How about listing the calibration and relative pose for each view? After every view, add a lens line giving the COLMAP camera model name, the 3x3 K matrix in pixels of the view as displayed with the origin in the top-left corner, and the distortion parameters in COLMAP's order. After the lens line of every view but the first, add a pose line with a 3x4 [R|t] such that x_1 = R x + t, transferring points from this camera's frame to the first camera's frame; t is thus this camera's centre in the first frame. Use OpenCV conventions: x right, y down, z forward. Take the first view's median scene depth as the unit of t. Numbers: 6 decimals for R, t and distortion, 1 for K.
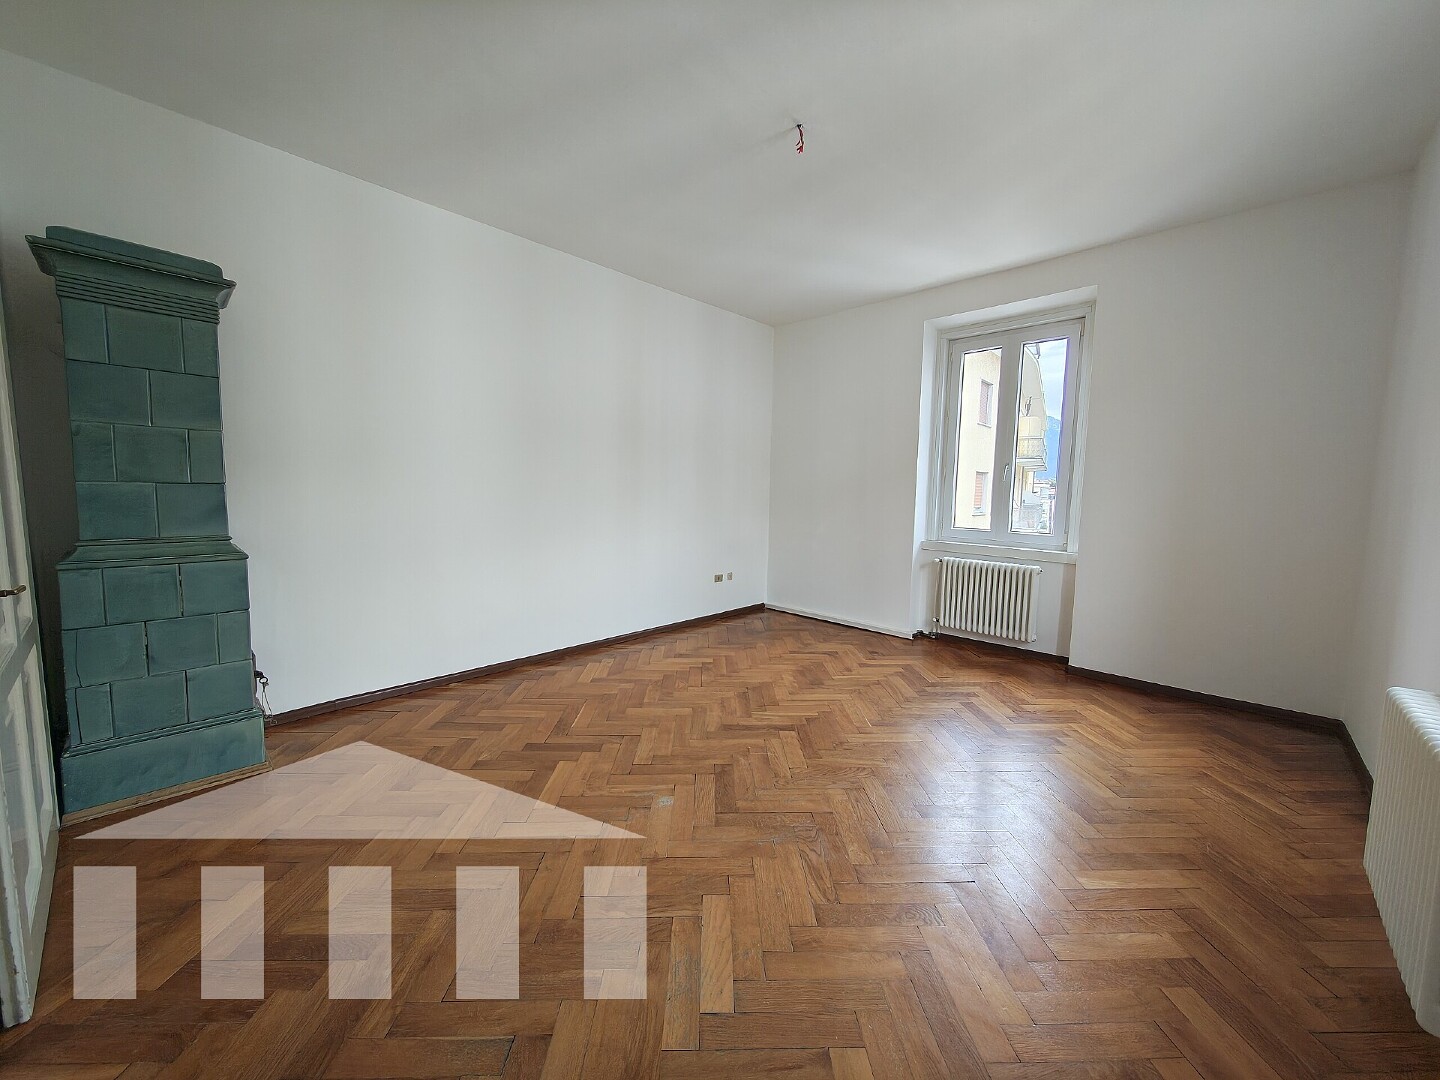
lens RADIAL K [[545.1, 0, 724.9], [0, 545.1, 541.9], [0, 0, 1]] dist [0.007564, -0.000383]
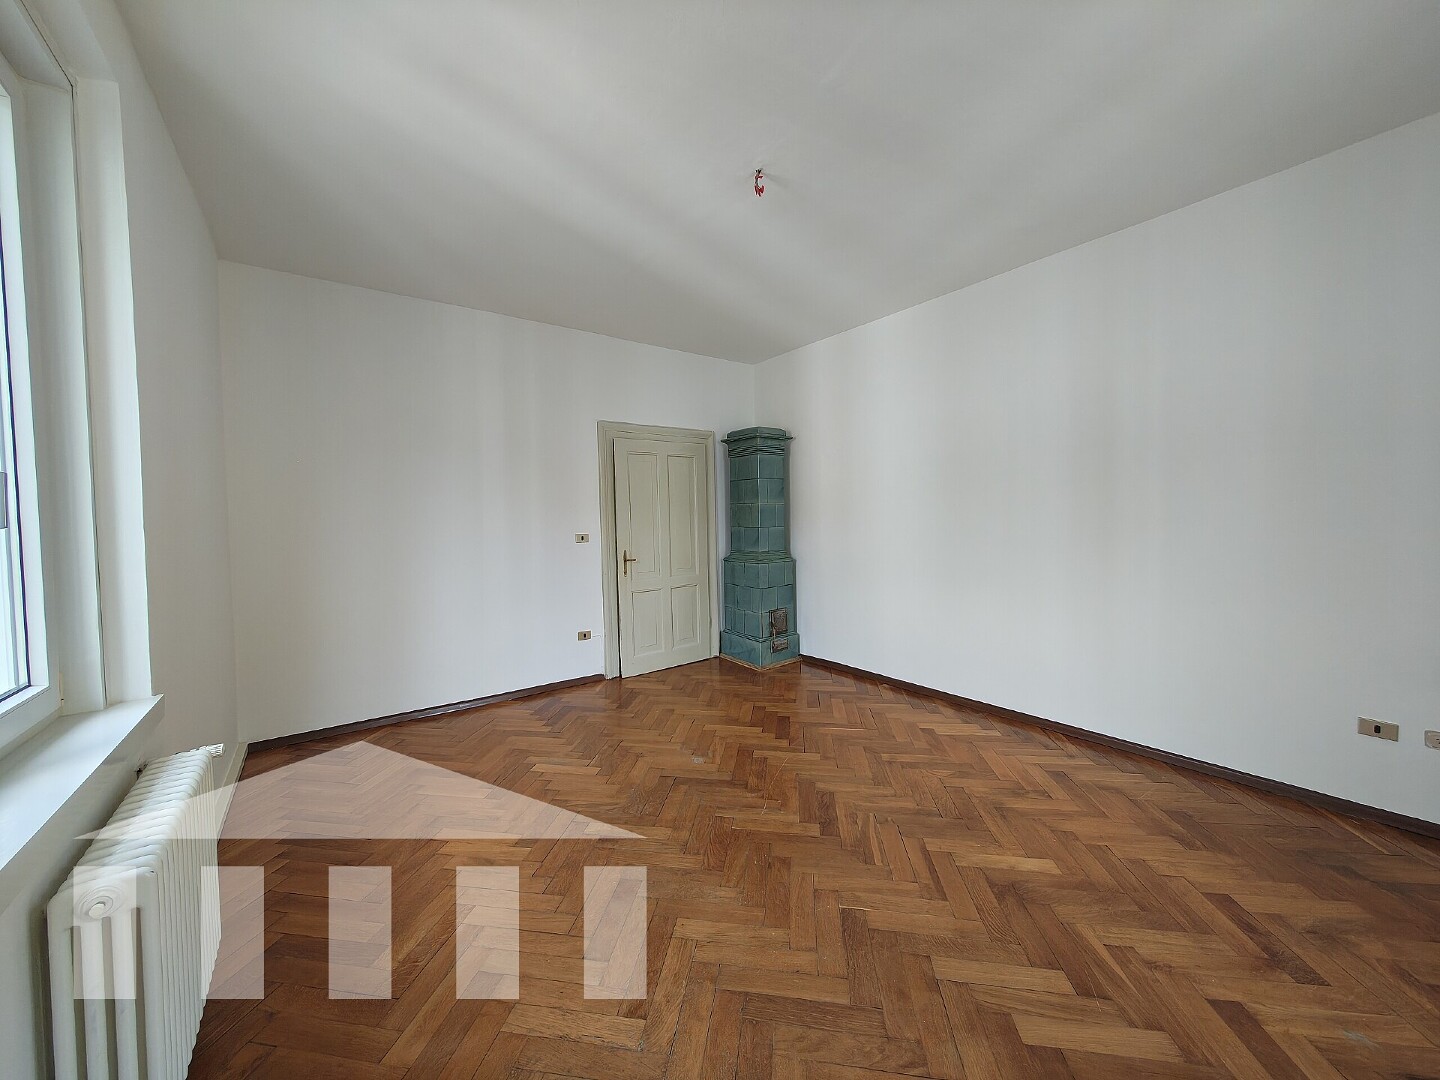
lens RADIAL K [[545.1, 0, 723.7], [0, 545.1, 536.5], [0, 0, 1]] dist [0.007564, -0.000383]
pose [[-0.178177, 0.016377, -0.983862, 0.770873], [-0.091501, 0.995254, 0.033137, -0.082519], [0.979735, 0.095928, -0.175833, 0.803521]]
